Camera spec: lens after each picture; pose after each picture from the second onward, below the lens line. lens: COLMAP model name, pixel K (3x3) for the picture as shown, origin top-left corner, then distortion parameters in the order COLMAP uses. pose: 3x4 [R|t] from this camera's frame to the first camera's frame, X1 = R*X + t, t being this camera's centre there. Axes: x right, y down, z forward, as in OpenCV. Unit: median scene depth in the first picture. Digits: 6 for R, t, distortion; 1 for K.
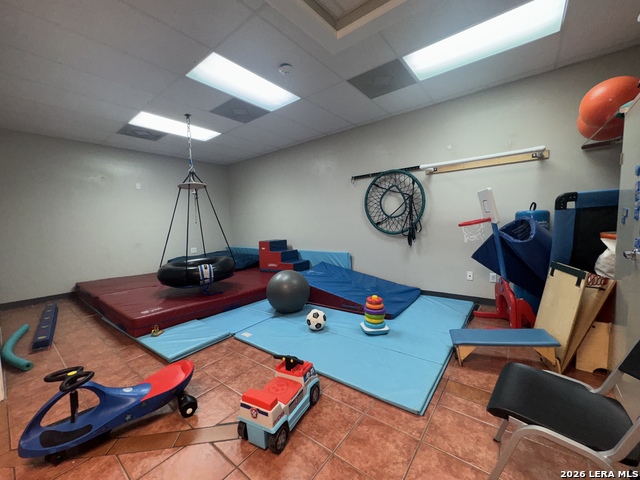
lens RADIAL K [[256.2, 0, 321.2], [0, 256.2, 240.4], [0, 0, 1]] dist [-0.002345, -0.000055]
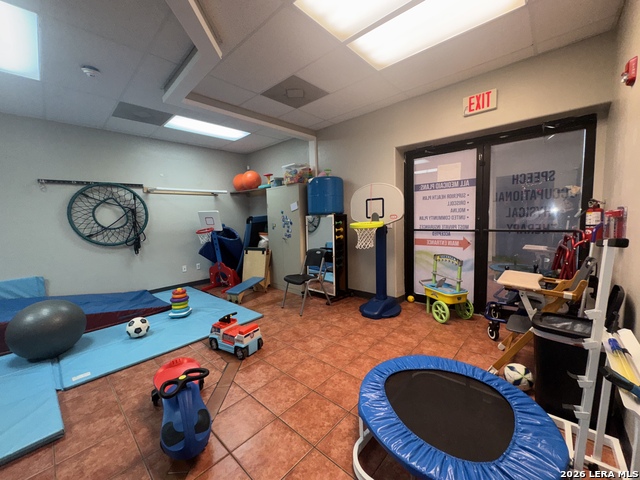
lens RADIAL K [[256.2, 0, 321.3], [0, 256.2, 242.2], [0, 0, 1]] dist [-0.002345, -0.000055]
pose [[0.089429, -0.071562, 0.993419, -0.679478], [0.100731, 0.992951, 0.062460, -0.018346], [-0.990886, 0.094482, 0.096007, 0.088891]]
